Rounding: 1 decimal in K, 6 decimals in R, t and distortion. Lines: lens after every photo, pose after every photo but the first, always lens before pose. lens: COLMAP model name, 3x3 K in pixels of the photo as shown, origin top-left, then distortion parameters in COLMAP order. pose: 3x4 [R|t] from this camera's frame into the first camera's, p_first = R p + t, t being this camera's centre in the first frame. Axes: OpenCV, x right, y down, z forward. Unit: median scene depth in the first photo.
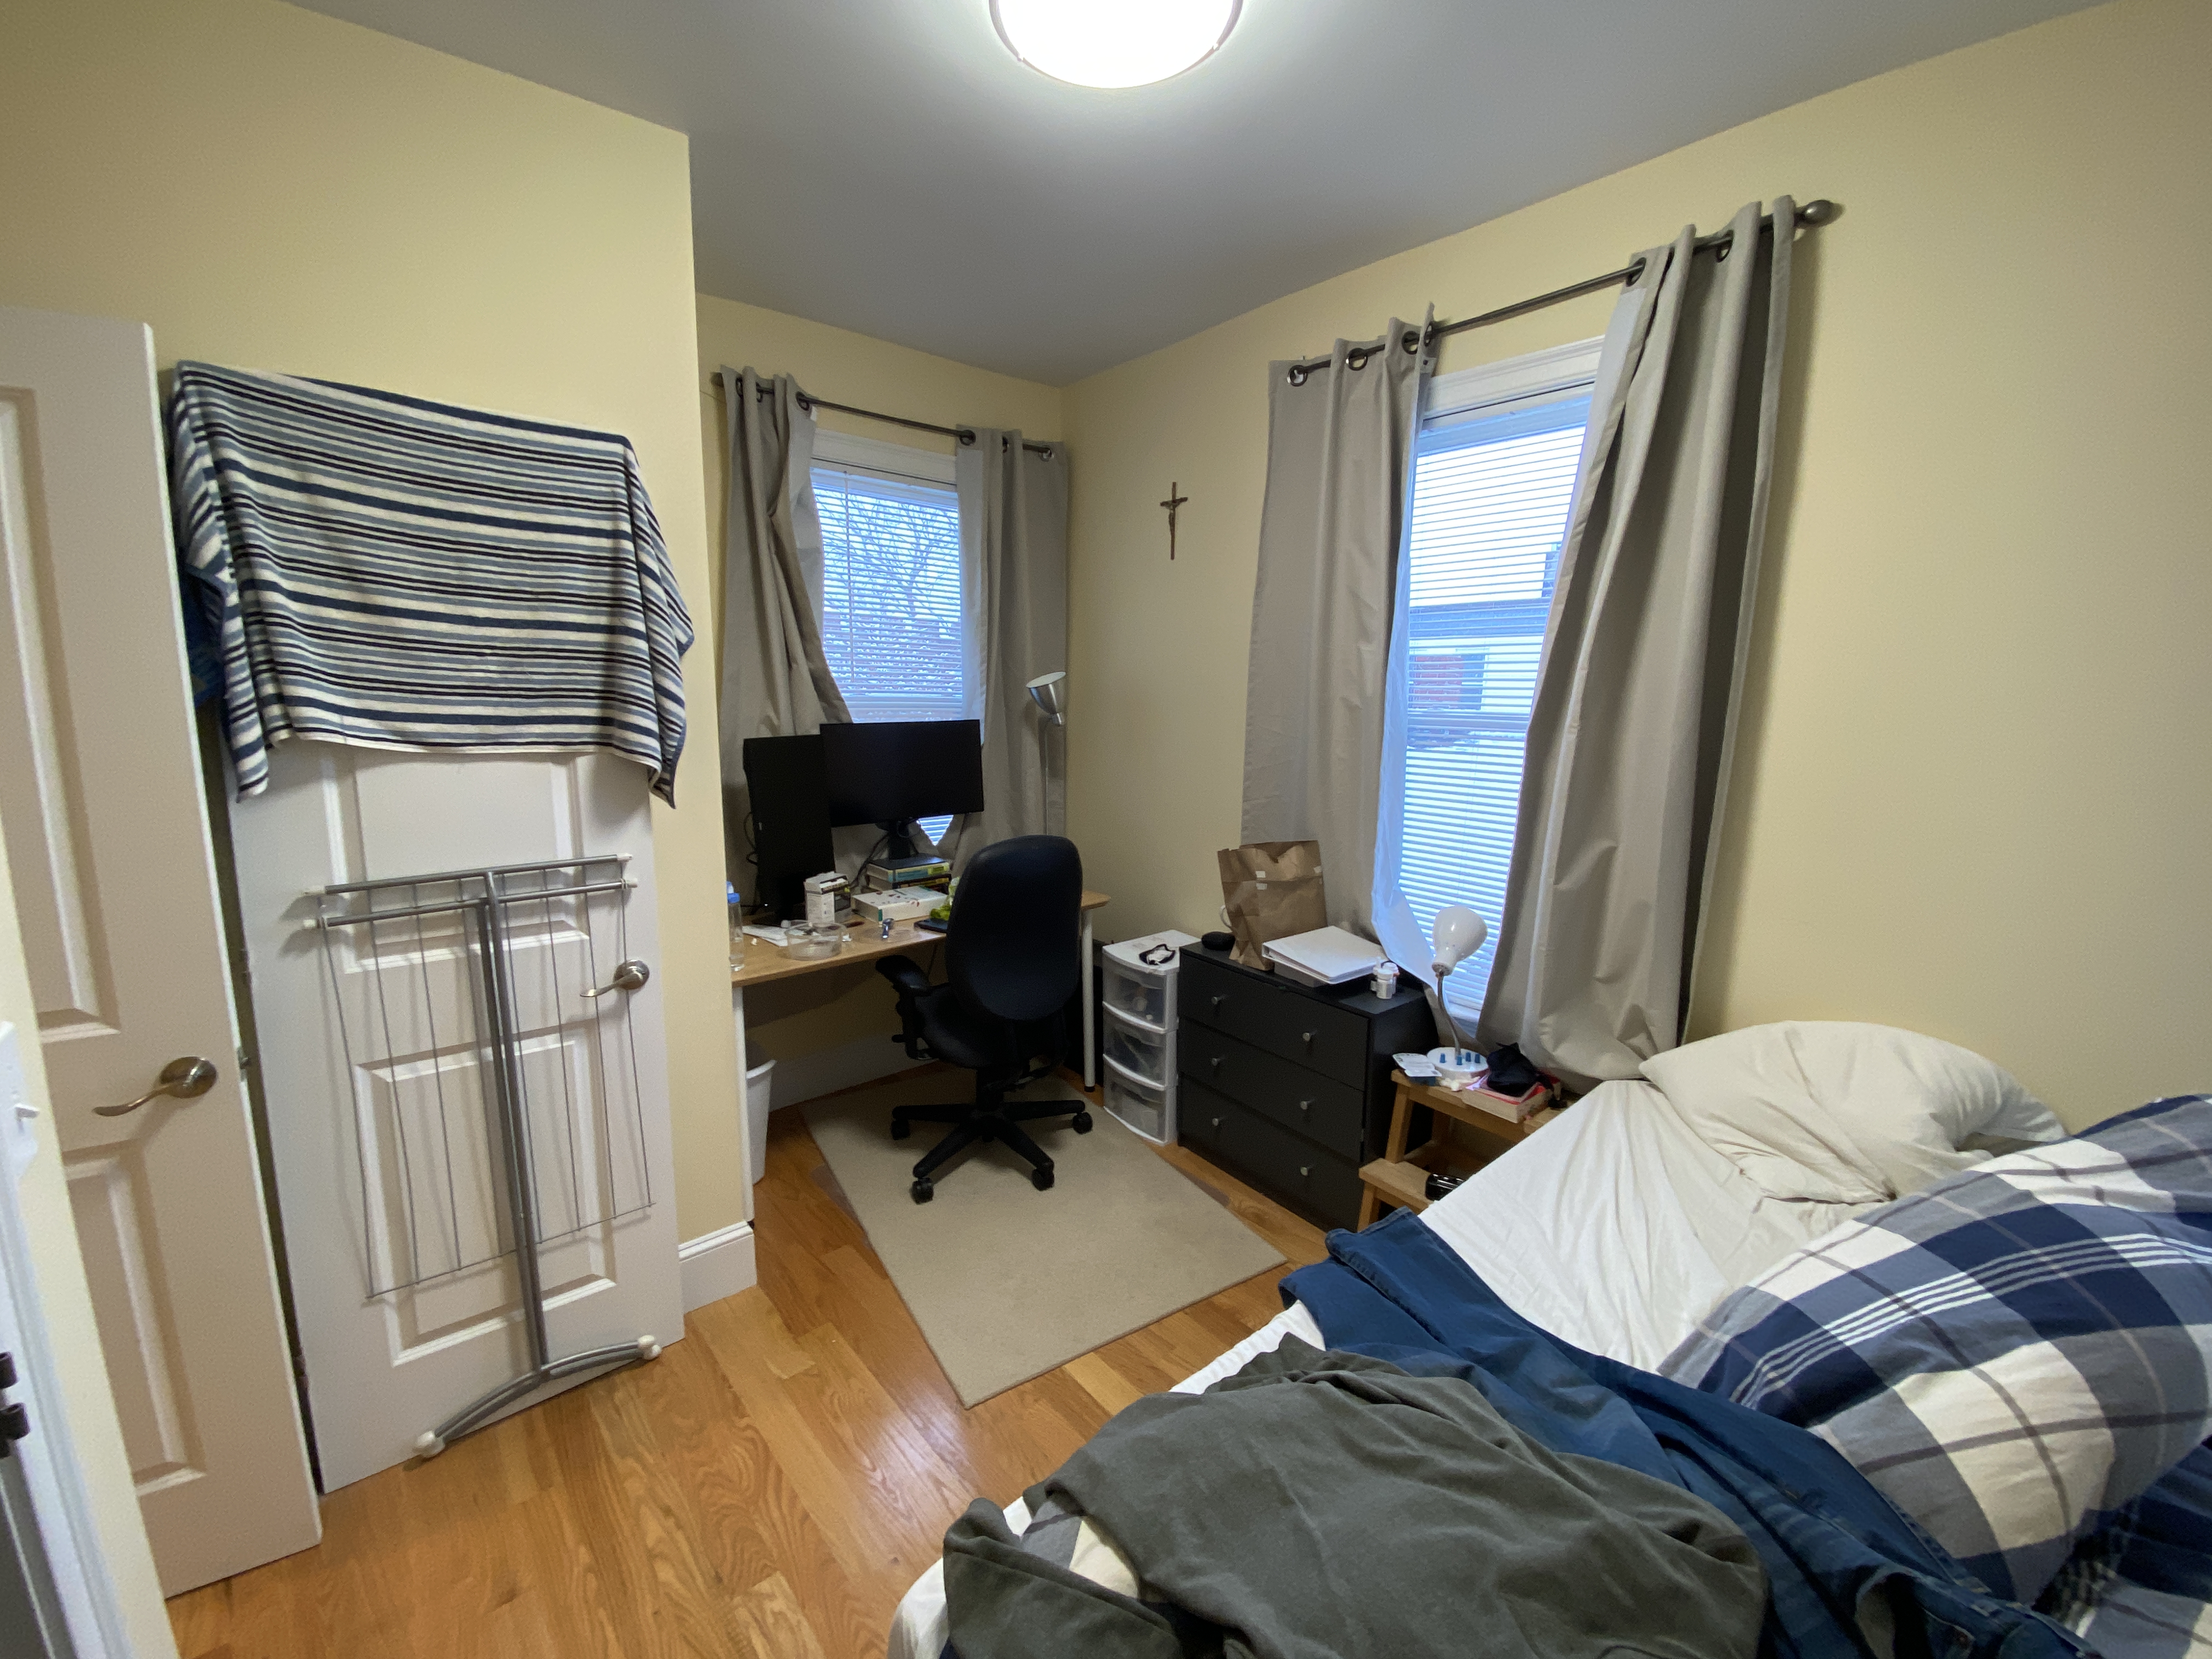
lens RADIAL K [[890.4, 0, 1106.0], [0, 890.4, 829.5], [0, 0, 1]] dist [0.037711, -0.030556]
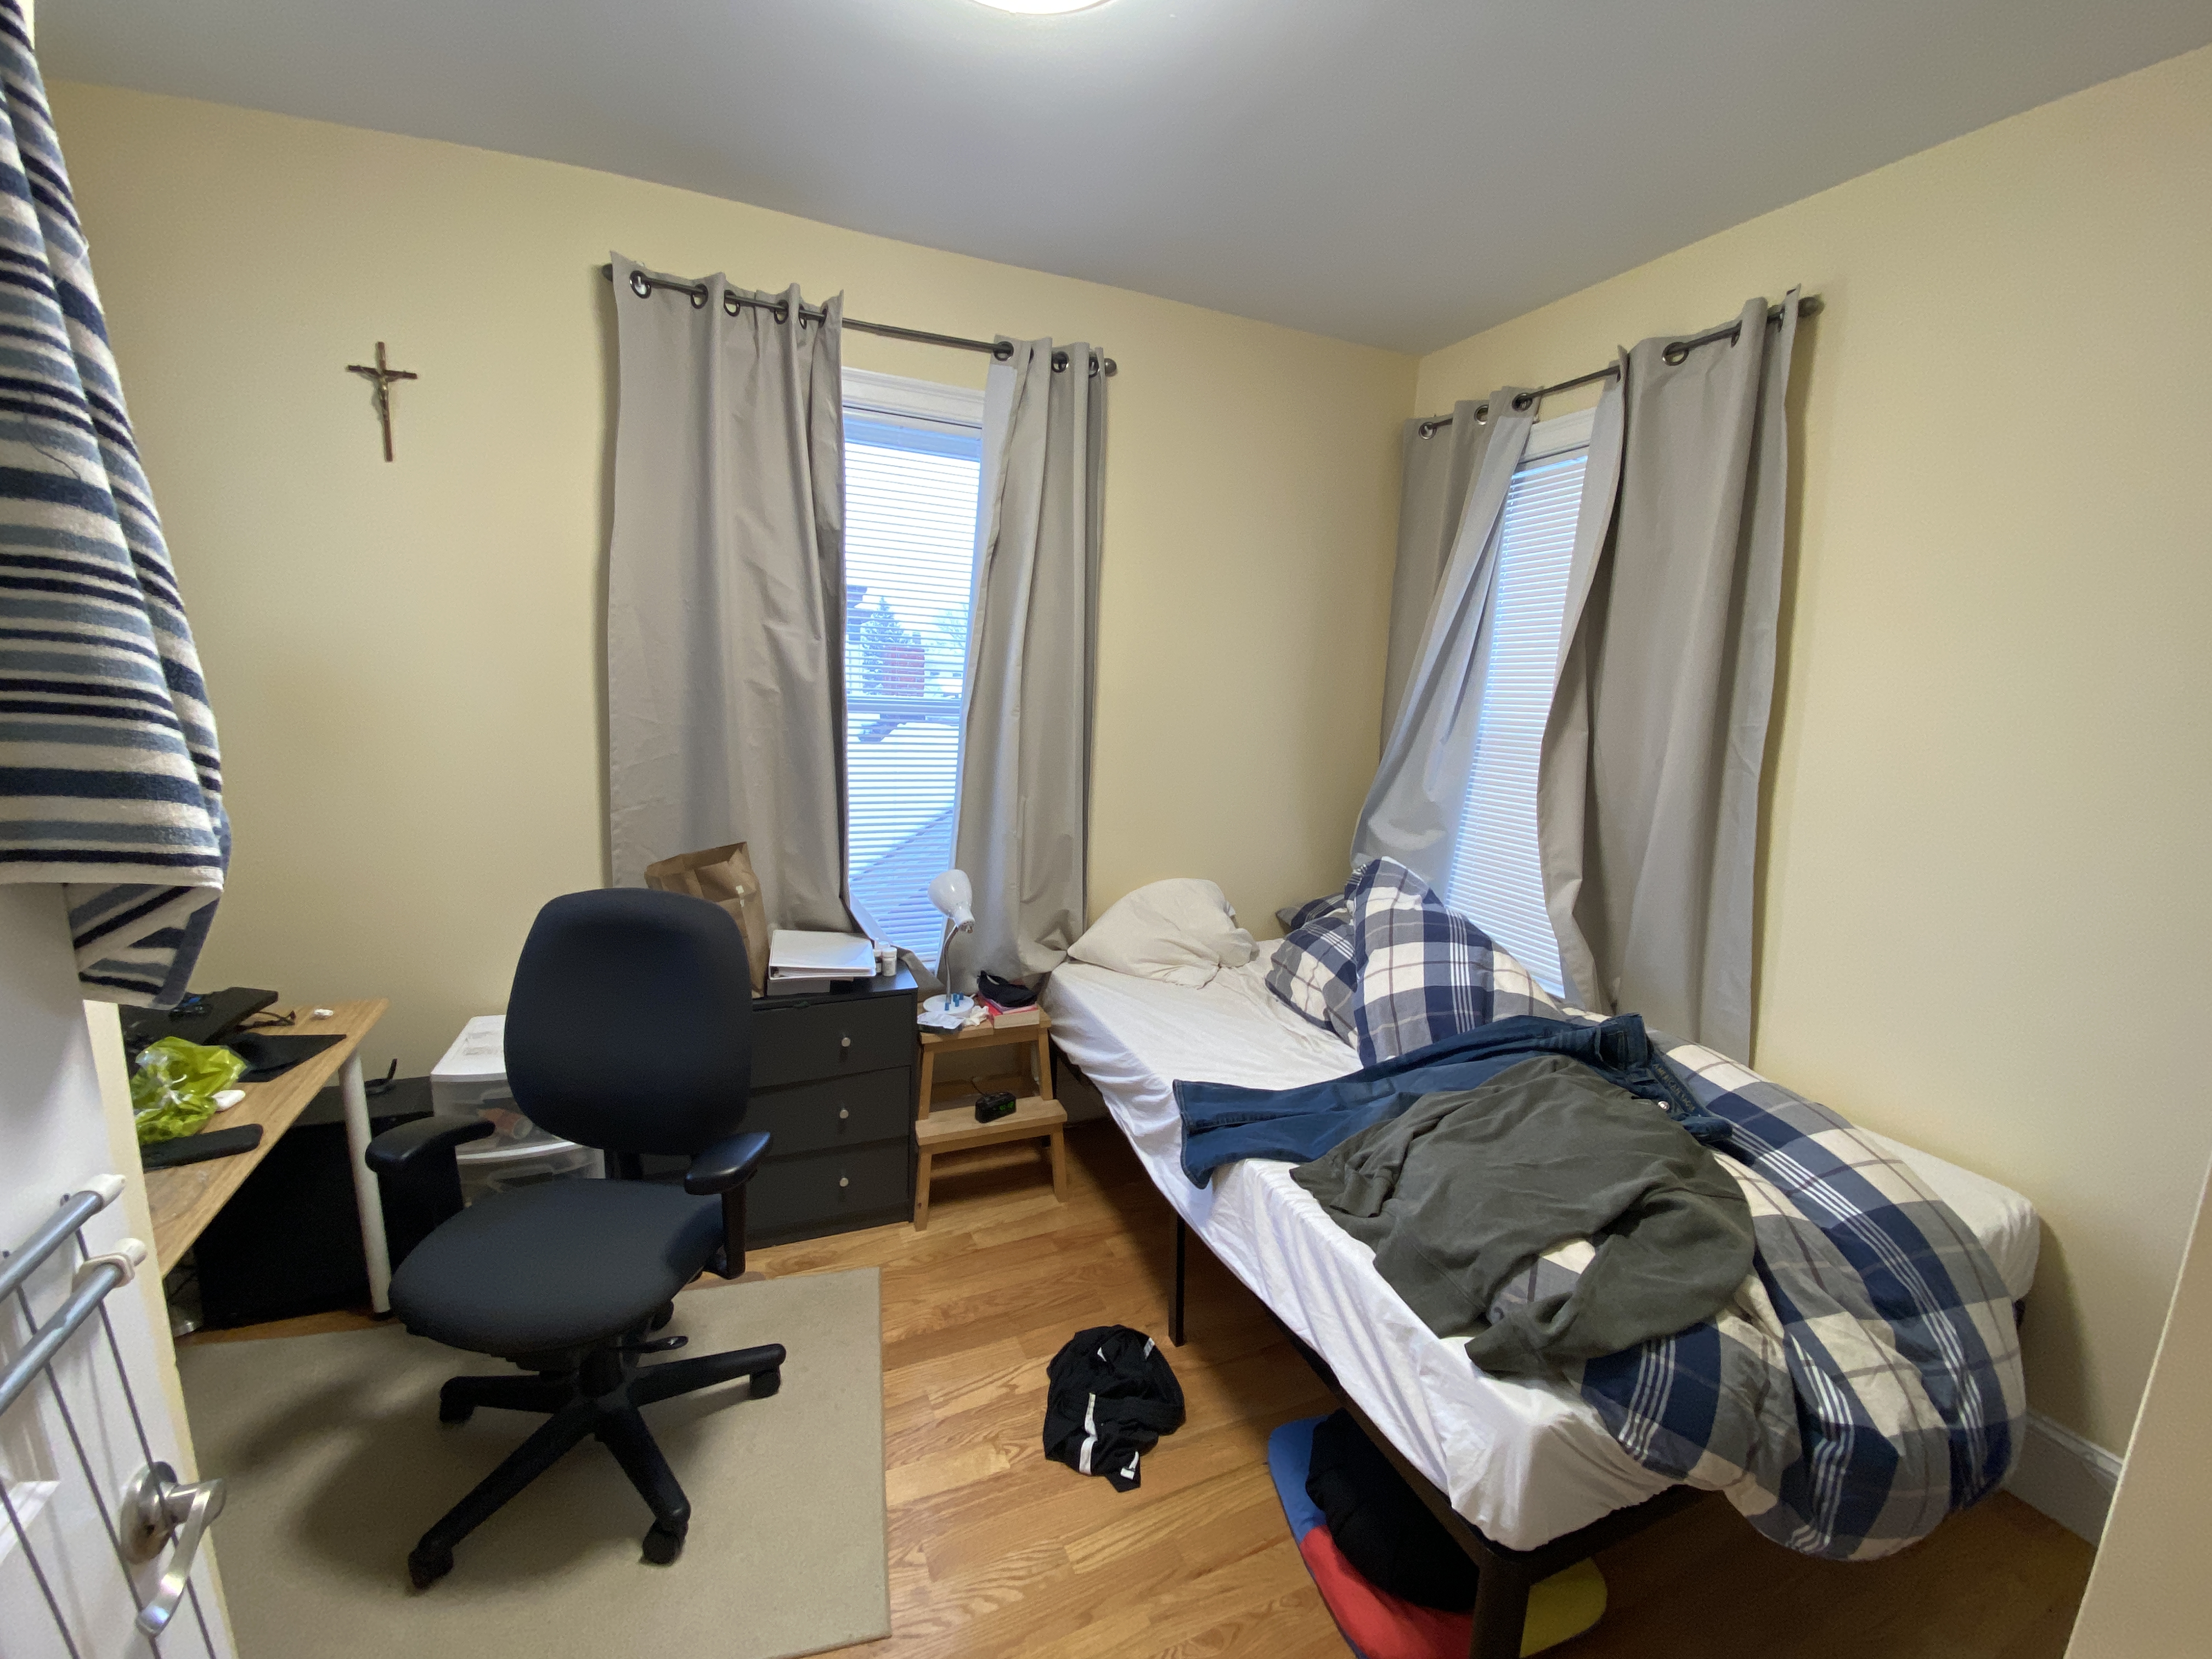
lens RADIAL K [[908.9, 0, 1104.8], [0, 908.9, 815.7], [0, 0, 1]] dist [0.016269, 0.000024]
pose [[0.295760, -0.149589, 0.943477, -0.720698], [0.124911, 0.985239, 0.117053, -0.104315], [-0.947060, 0.083231, 0.310079, 0.531291]]
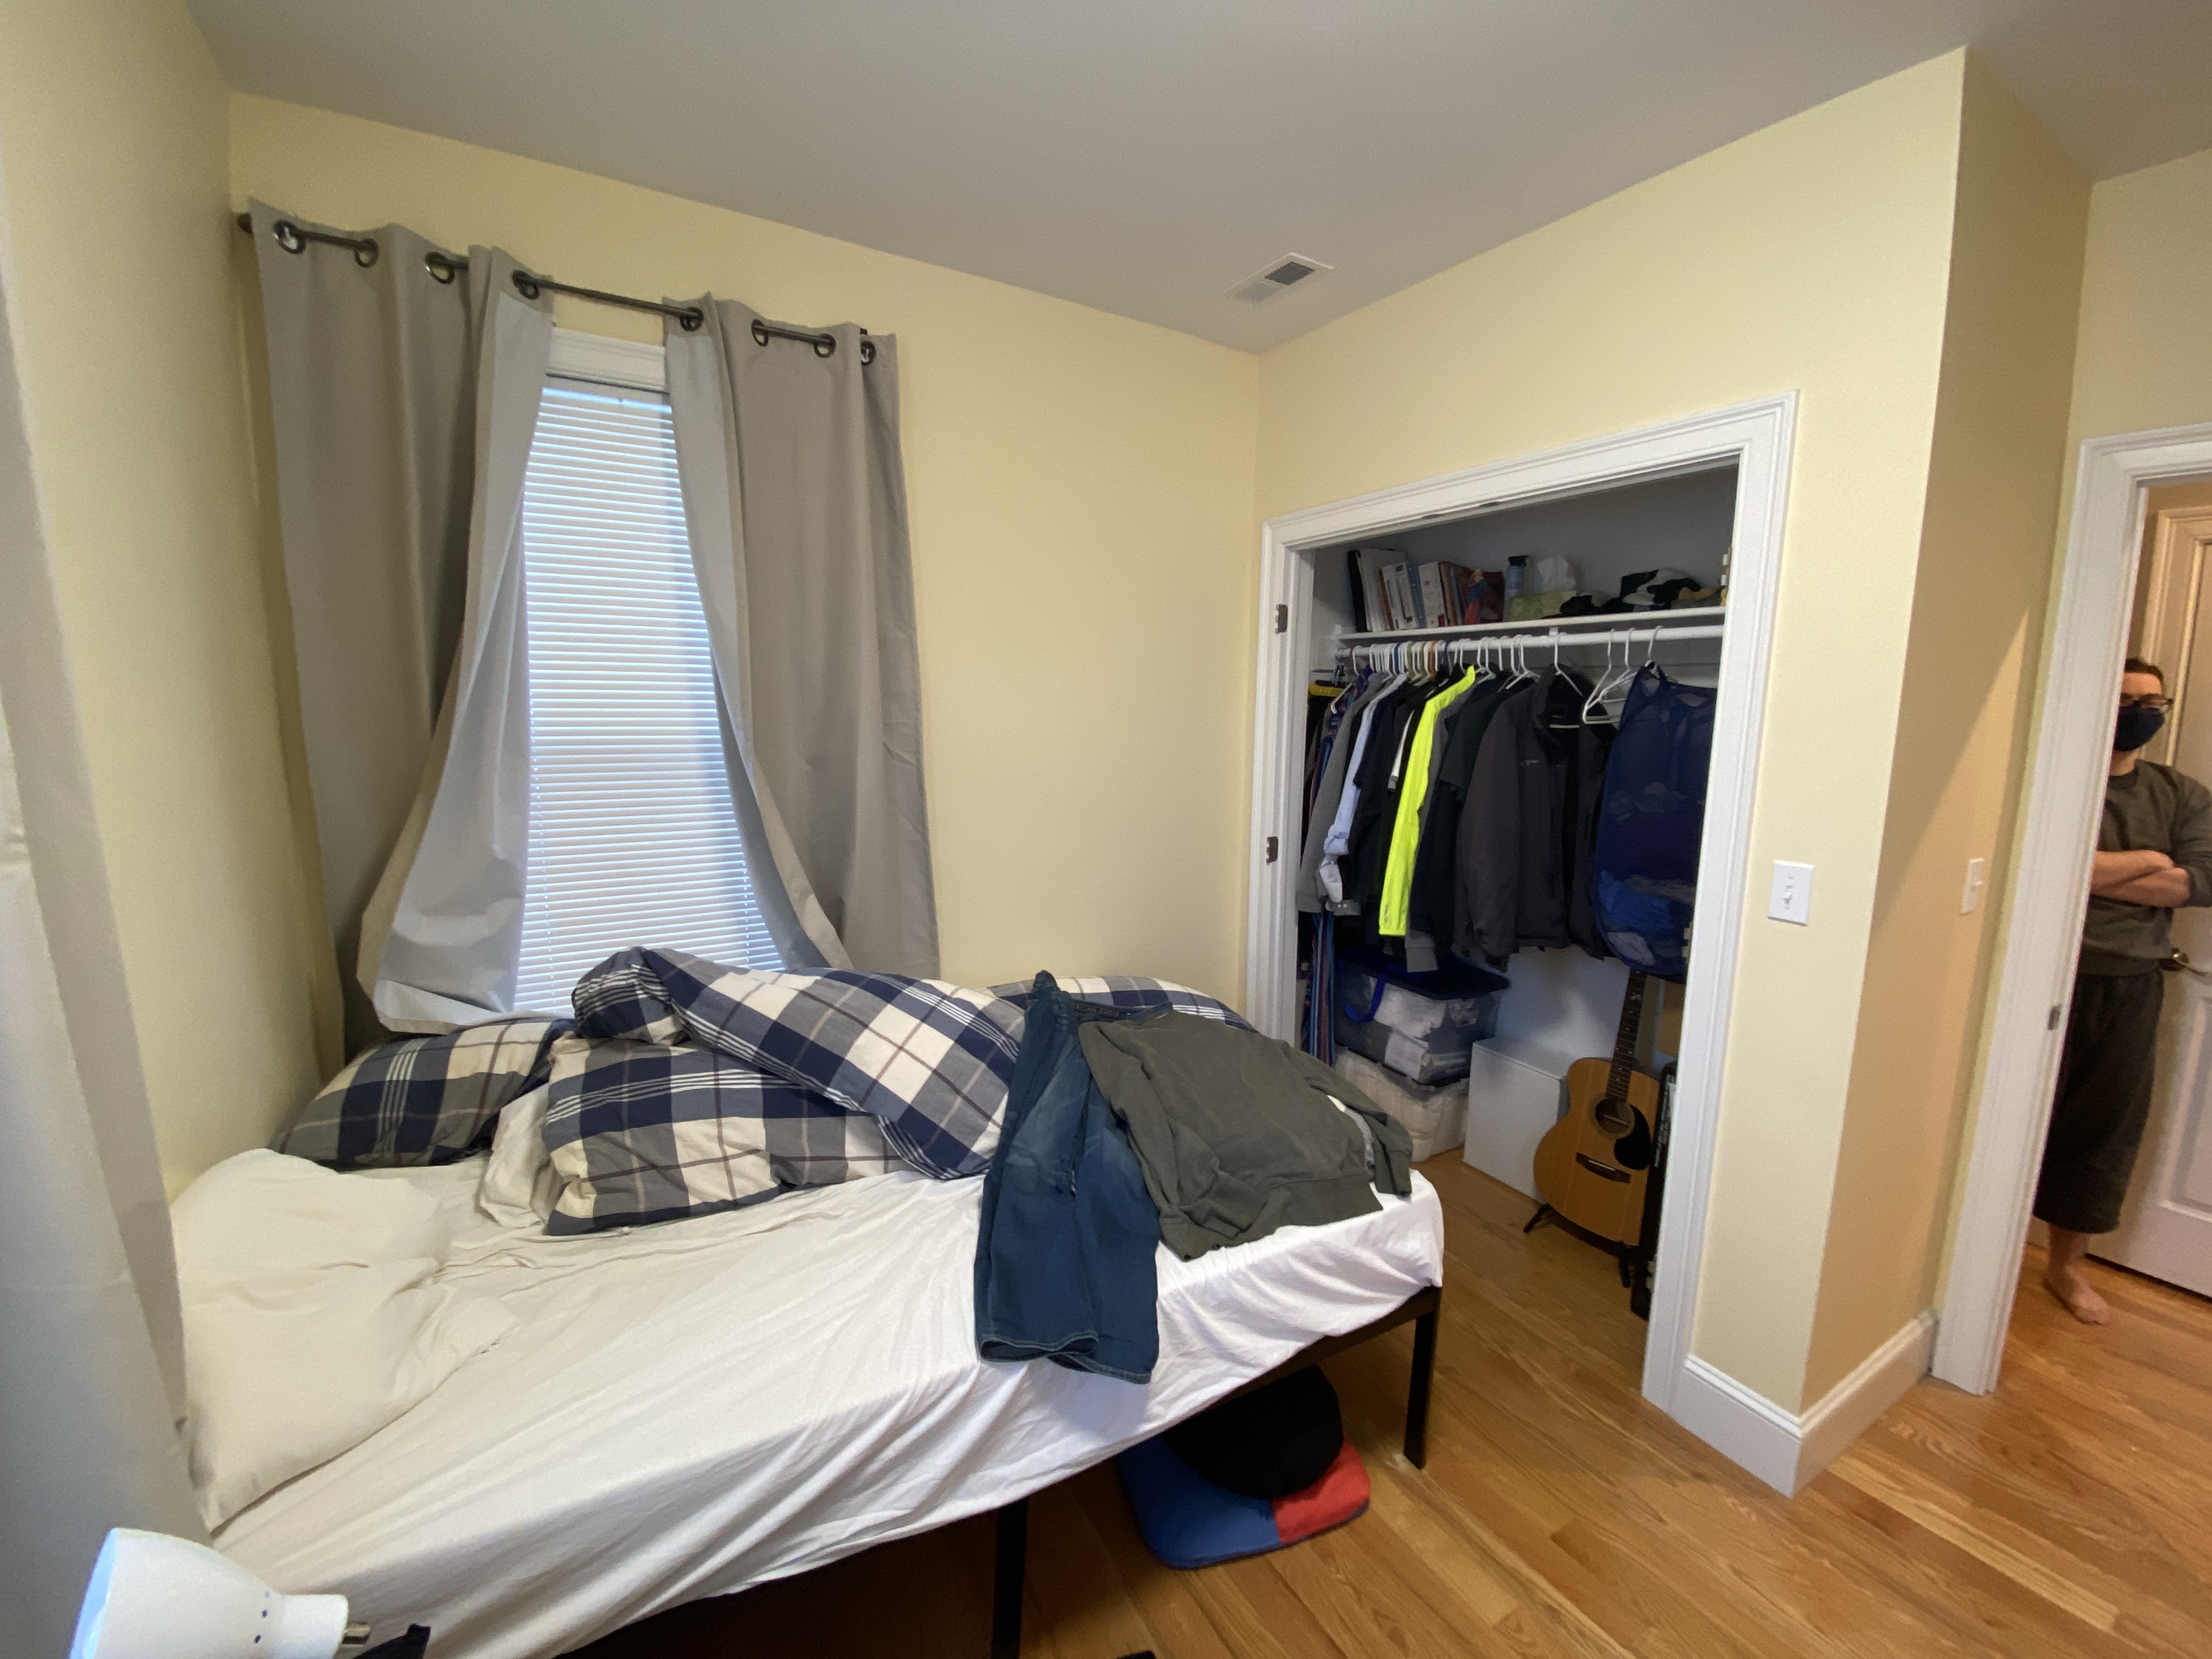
lens RADIAL K [[890.4, 0, 1106.0], [0, 890.4, 829.5], [0, 0, 1]] dist [0.037711, -0.030556]
pose [[-0.981570, -0.061431, 0.180959, 0.082680], [-0.002392, 0.950799, 0.309799, -0.231500], [-0.191086, 0.303657, -0.933423, 1.306437]]
